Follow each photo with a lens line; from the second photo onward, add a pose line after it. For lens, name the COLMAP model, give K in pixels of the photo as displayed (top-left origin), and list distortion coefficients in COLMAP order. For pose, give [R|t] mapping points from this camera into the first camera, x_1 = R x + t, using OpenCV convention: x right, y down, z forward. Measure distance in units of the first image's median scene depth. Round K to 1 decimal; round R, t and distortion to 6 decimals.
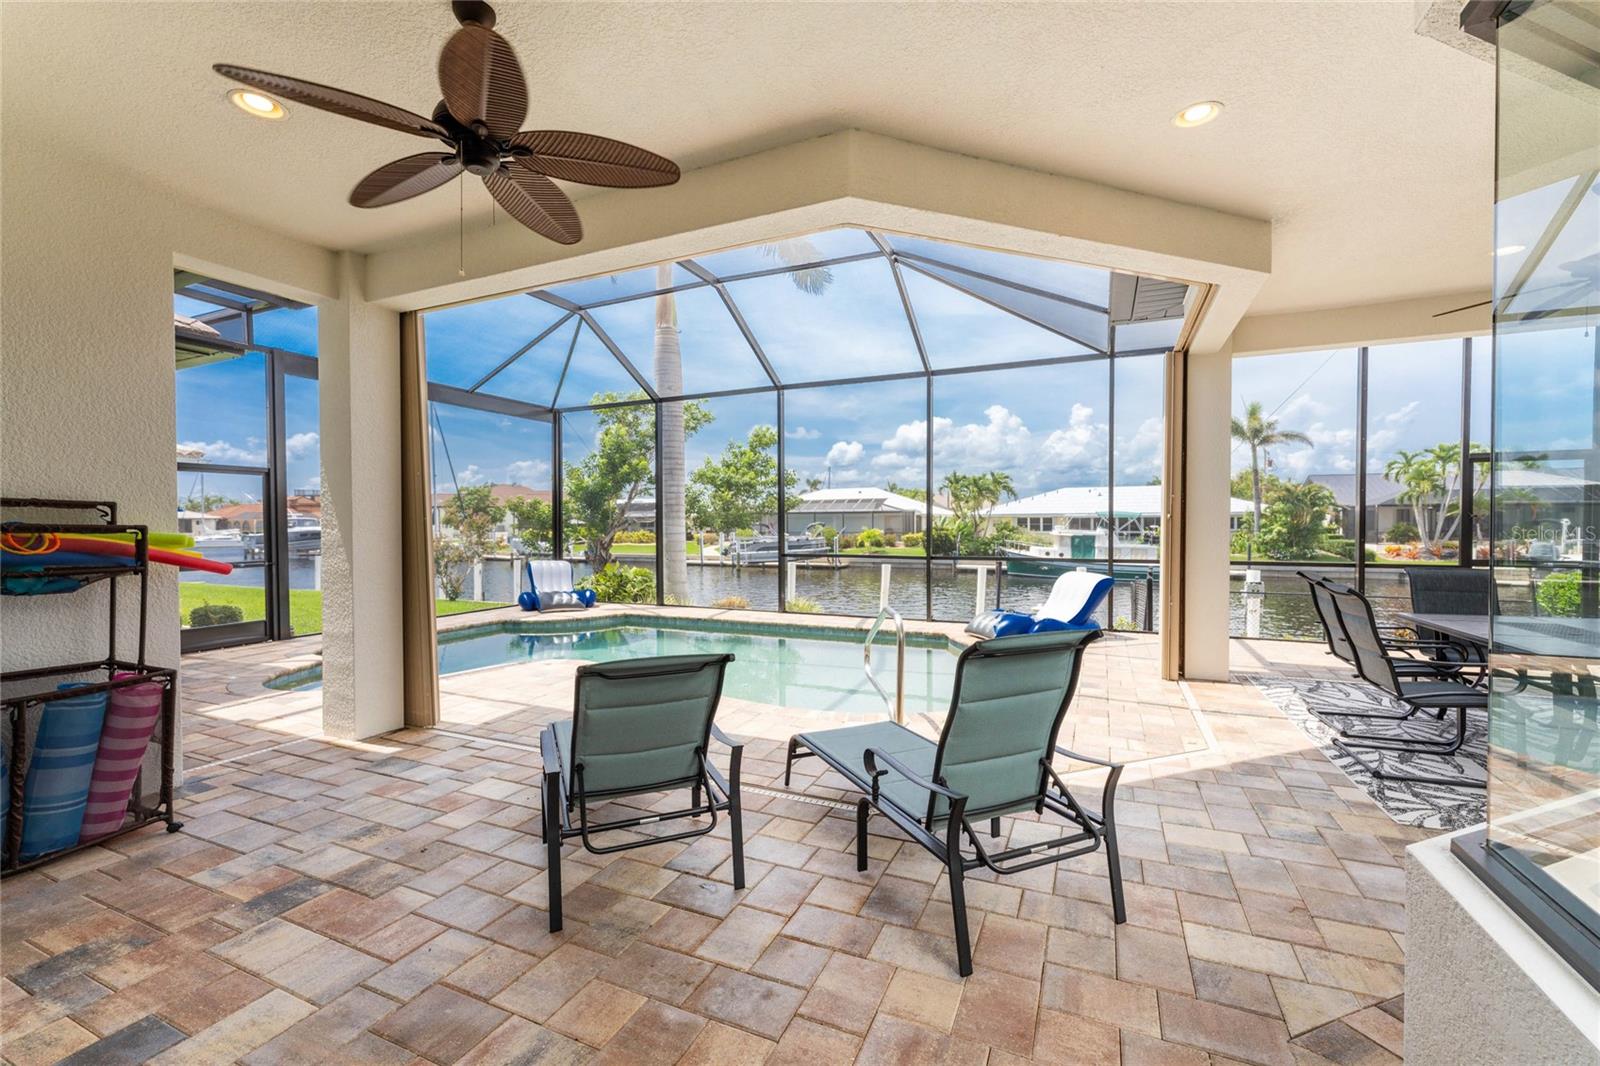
lens RADIAL K [[694.2, 0, 791.0], [0, 694.2, 538.9], [0, 0, 1]] dist [-0.015706, -0.000041]
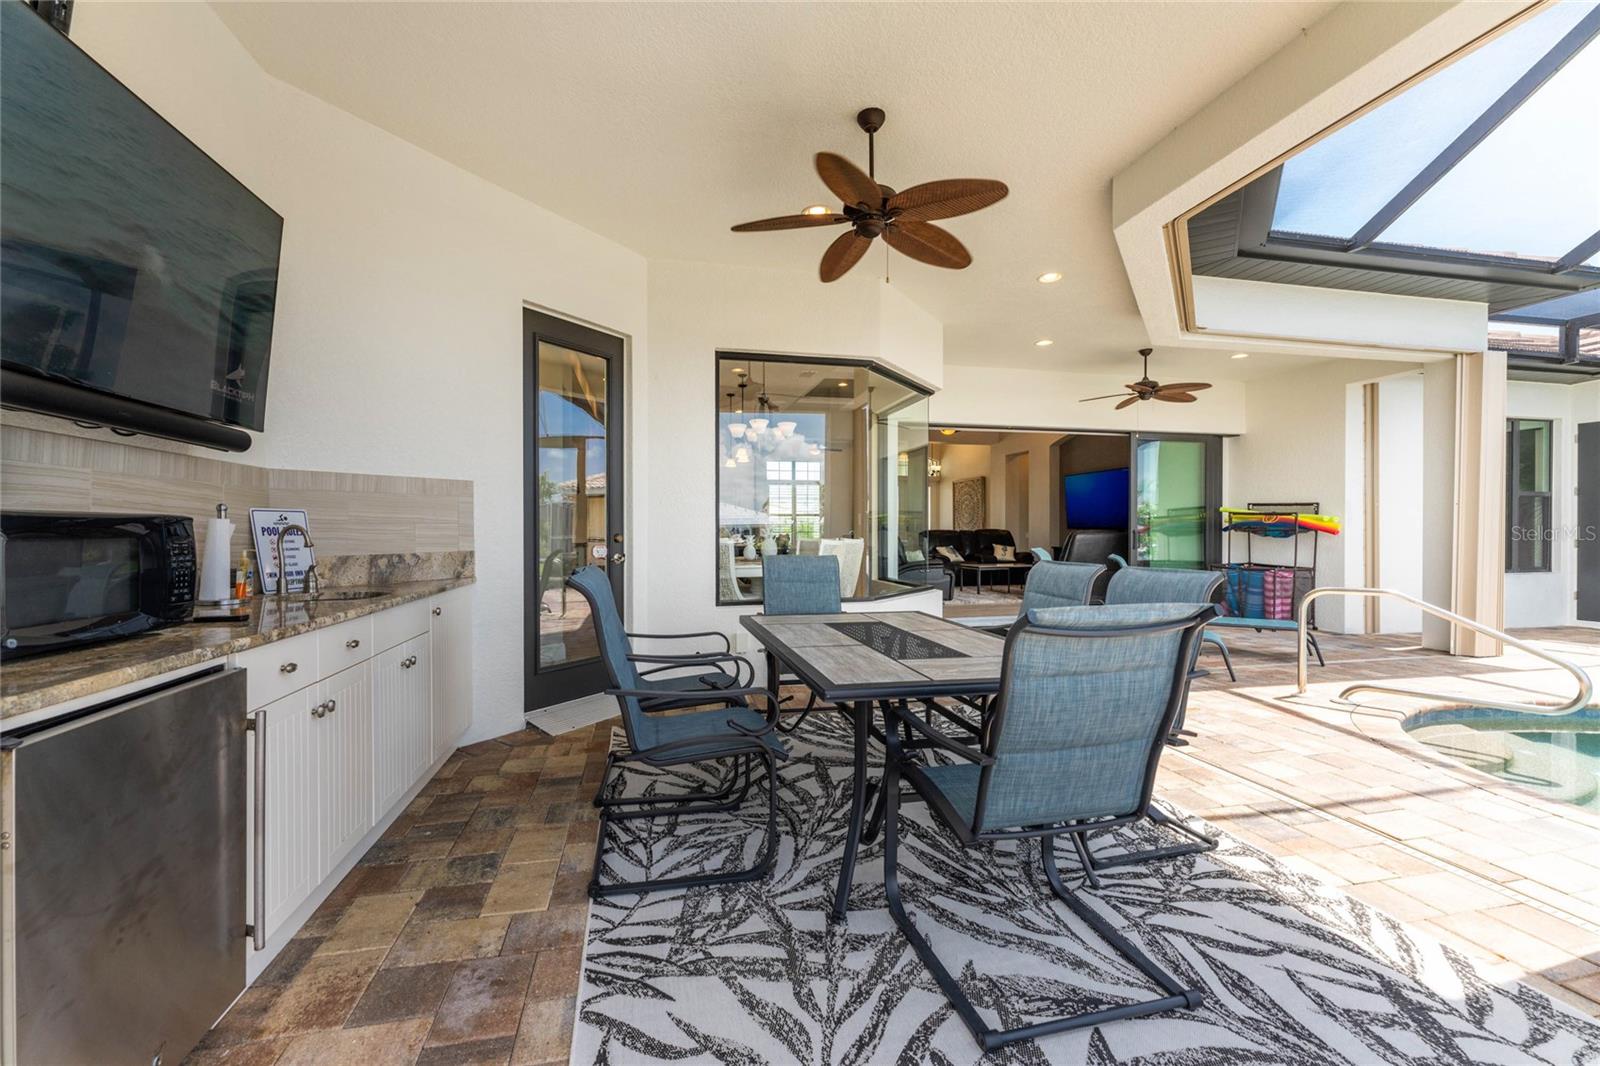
lens RADIAL K [[694.2, 0, 796.2], [0, 694.2, 532.6], [0, 0, 1]] dist [-0.015706, -0.000041]
pose [[-0.804196, -0.001579, -0.594363, 1.308140], [-0.011135, 0.999861, 0.012409, -0.005372], [0.594260, 0.016598, -0.804101, 1.538503]]
